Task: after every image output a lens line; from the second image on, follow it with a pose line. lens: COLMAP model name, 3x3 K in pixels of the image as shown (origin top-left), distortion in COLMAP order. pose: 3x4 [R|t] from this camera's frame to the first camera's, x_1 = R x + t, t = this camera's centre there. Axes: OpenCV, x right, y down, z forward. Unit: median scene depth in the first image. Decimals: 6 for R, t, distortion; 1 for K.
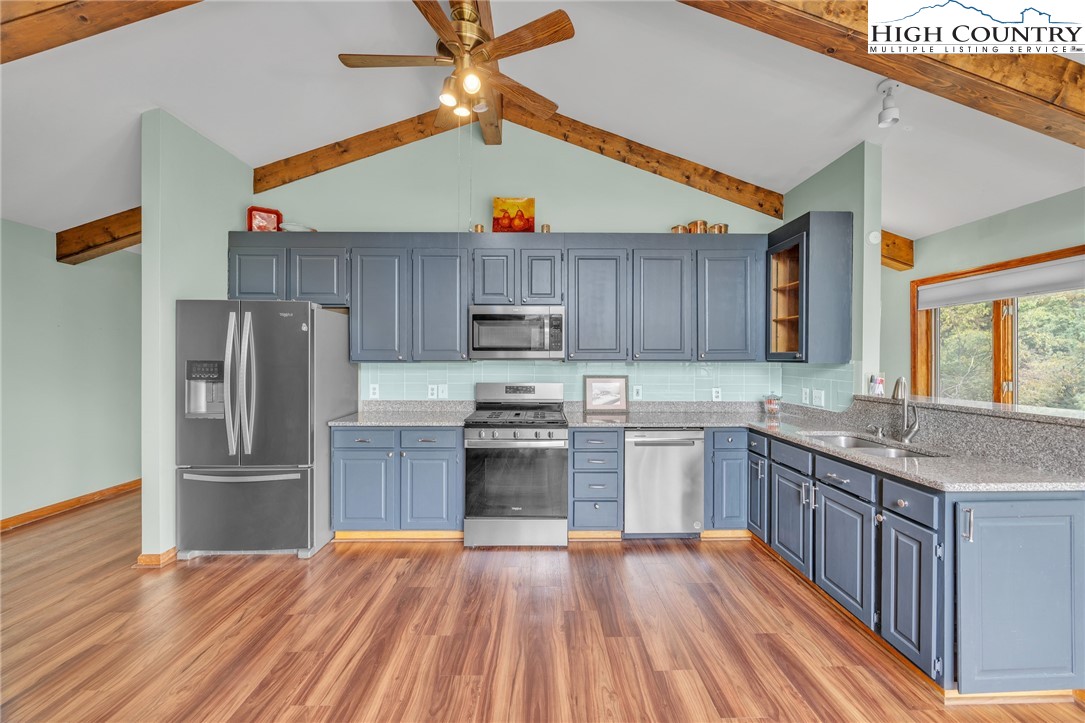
lens RADIAL K [[413.7, 0, 546.5], [0, 413.7, 359.2], [0, 0, 1]] dist [-0.003630, 0.000012]
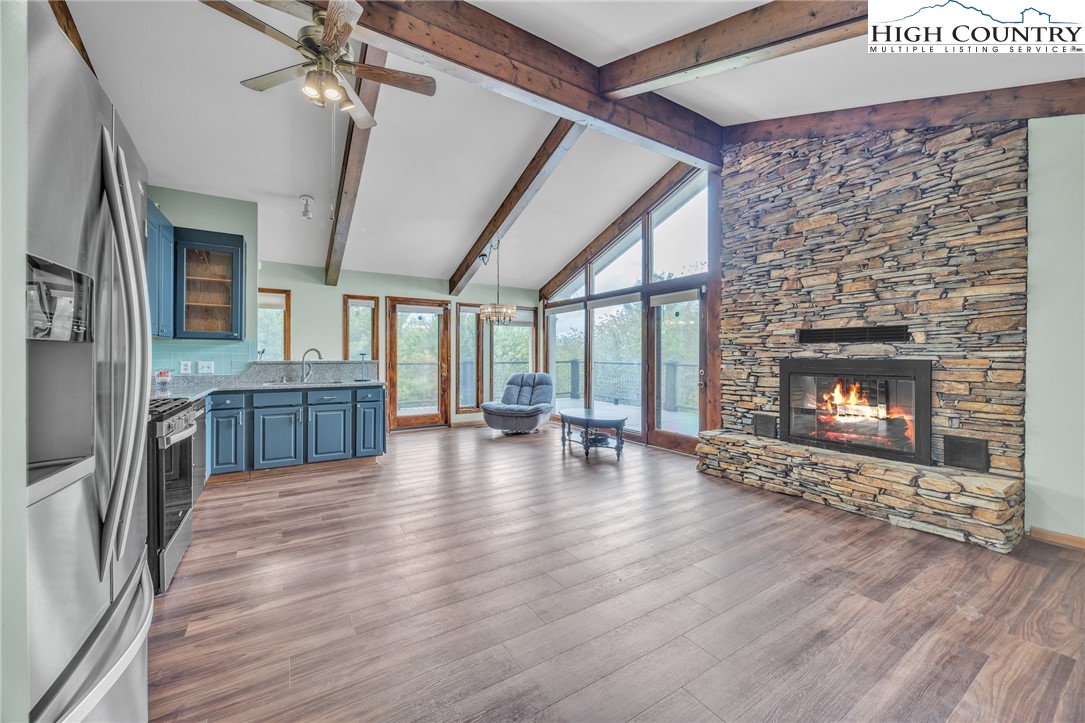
lens RADIAL K [[413.7, 0, 544.4], [0, 413.7, 359.8], [0, 0, 1]] dist [-0.003630, 0.000012]
pose [[-0.520871, 0.000381, 0.853635, -1.176376], [0.002414, 0.999997, 0.001026, 0.080759], [-0.853632, 0.002595, -0.520870, 0.878912]]
